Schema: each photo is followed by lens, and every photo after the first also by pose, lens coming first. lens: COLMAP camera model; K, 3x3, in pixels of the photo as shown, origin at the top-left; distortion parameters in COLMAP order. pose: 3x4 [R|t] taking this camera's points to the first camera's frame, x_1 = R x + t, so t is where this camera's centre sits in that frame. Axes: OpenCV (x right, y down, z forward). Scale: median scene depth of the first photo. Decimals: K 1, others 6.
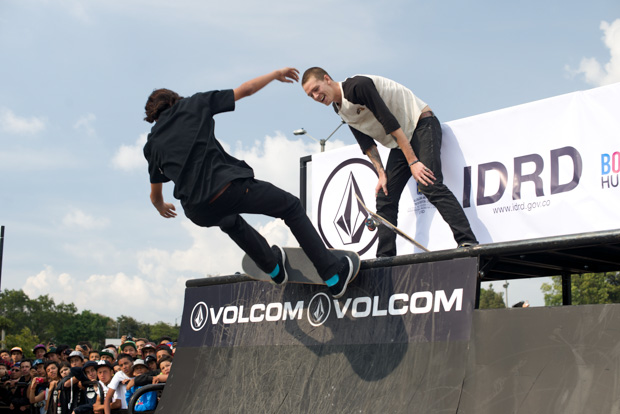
lens RADIAL K [[901.8, 0, 309.9], [0, 901.8, 206.2], [0, 0, 1]] dist [-0.127002, 0.000000]
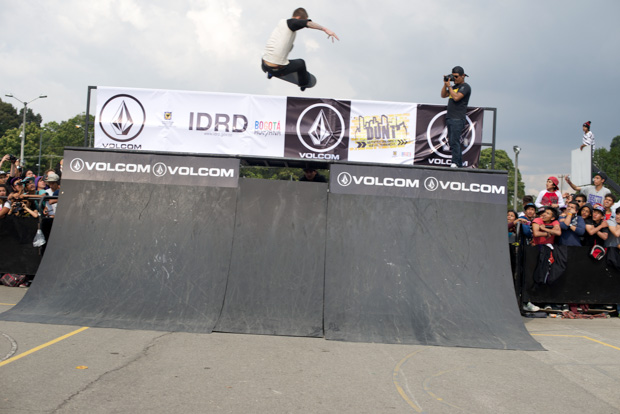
lens RADIAL K [[901.8, 0, 312.3], [0, 901.8, 209.9], [0, 0, 1]] dist [-0.127002, 0.000000]
pose [[0.676025, 0.053724, 0.734917, -1.095057], [-0.178944, 0.979454, 0.093004, -0.057505], [-0.714821, -0.194382, 0.671749, -0.697748]]
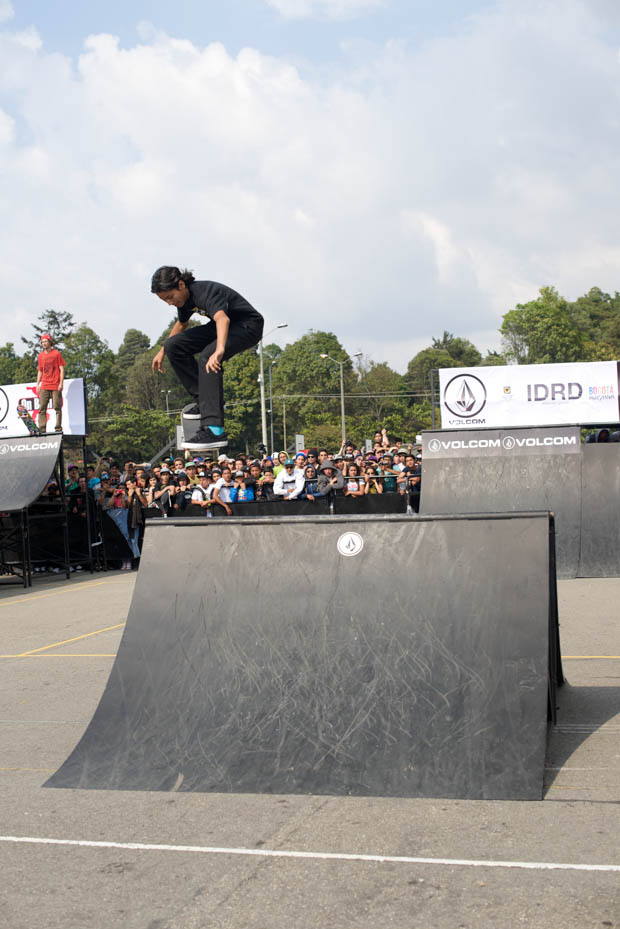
lens RADIAL K [[1351.3, 0, 303.3], [0, 1351.3, 464.5], [0, 0, 1]] dist [-0.127002, 0.000000]
pose [[0.842278, -0.022896, 0.538557, -1.993029], [-0.060131, 0.988871, 0.136082, -0.248509], [-0.535679, -0.147003, 0.831527, -1.520962]]
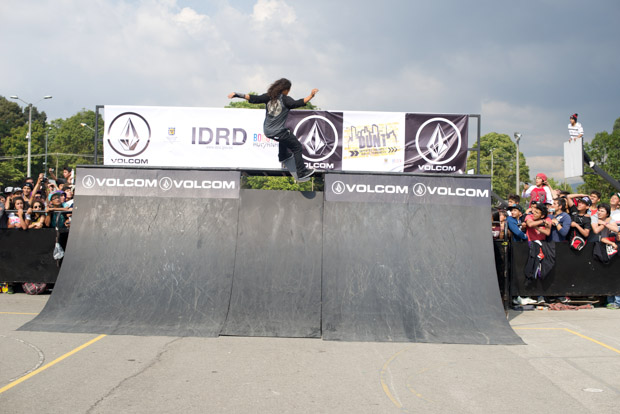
lens RADIAL K [[901.8, 0, 308.2], [0, 901.8, 216.8], [0, 0, 1]] dist [-0.127002, 0.000000]
pose [[0.685607, 0.018484, 0.727737, -1.177180], [-0.149018, 0.982072, 0.115447, -0.112646], [-0.712556, -0.187597, 0.676070, -0.790668]]
